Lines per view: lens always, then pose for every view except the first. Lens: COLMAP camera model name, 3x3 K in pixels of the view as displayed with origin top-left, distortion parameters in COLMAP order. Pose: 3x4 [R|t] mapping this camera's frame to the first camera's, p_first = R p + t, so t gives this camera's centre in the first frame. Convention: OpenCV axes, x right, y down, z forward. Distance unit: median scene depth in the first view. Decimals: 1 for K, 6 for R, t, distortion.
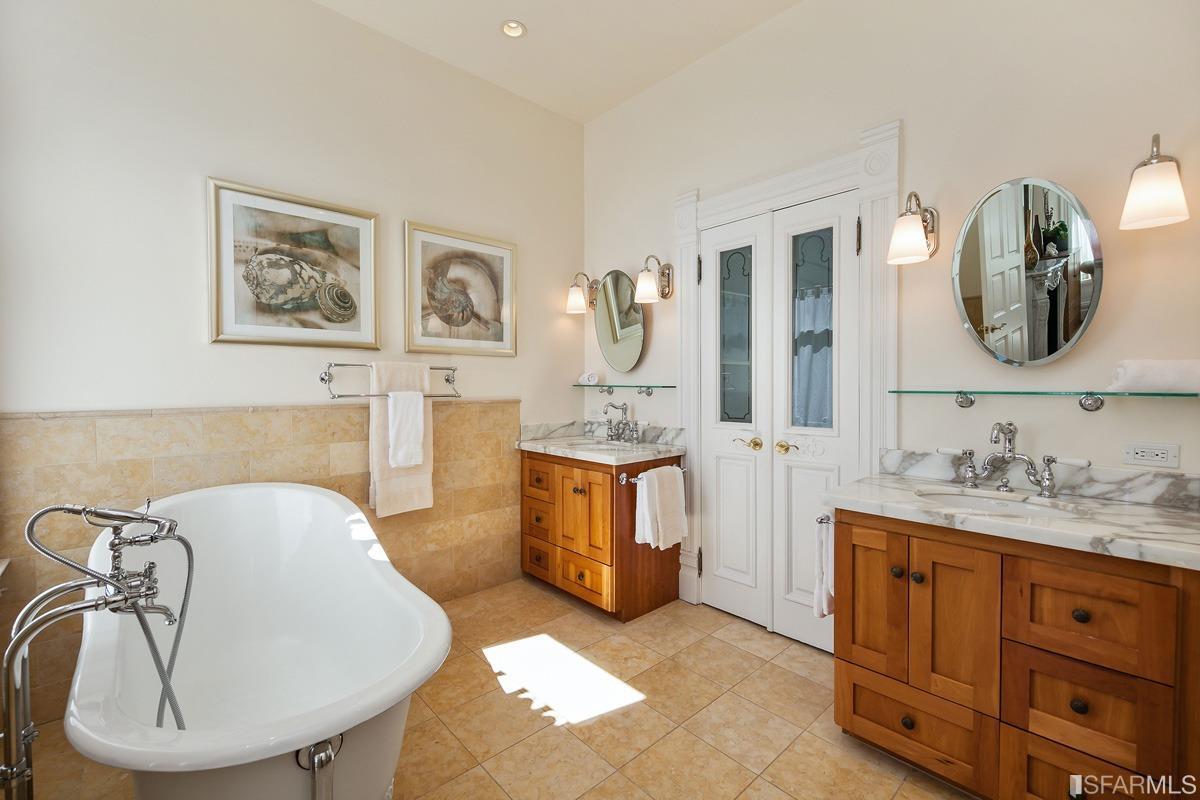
lens RADIAL K [[493.9, 0, 602.2], [0, 493.9, 396.8], [0, 0, 1]] dist [0.048078, -0.011788]
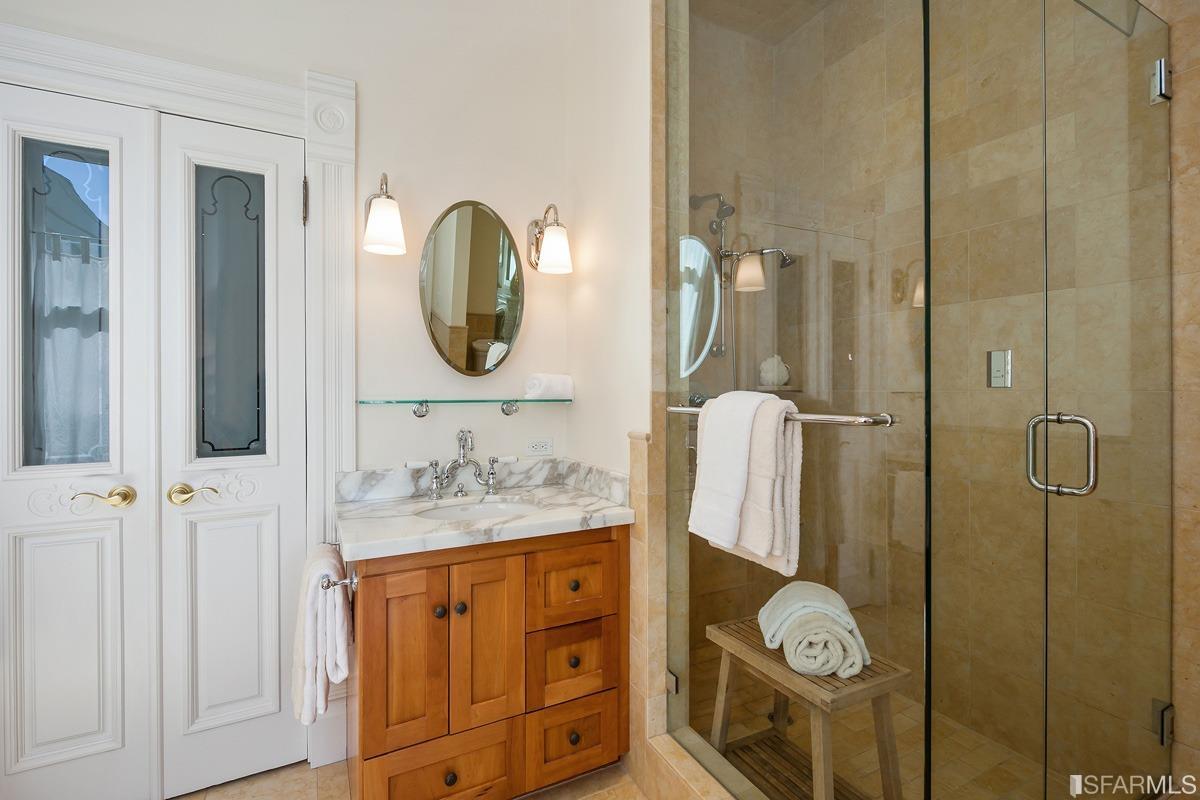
lens RADIAL K [[562.0, 0, 601.0], [0, 562.0, 389.1], [0, 0, 1]] dist [0.000606, 0.000015]
pose [[0.289067, 0.003436, 0.957303, -0.241285], [0.025827, 0.999602, -0.011386, -0.012553], [-0.956960, 0.028016, 0.288863, 0.428399]]
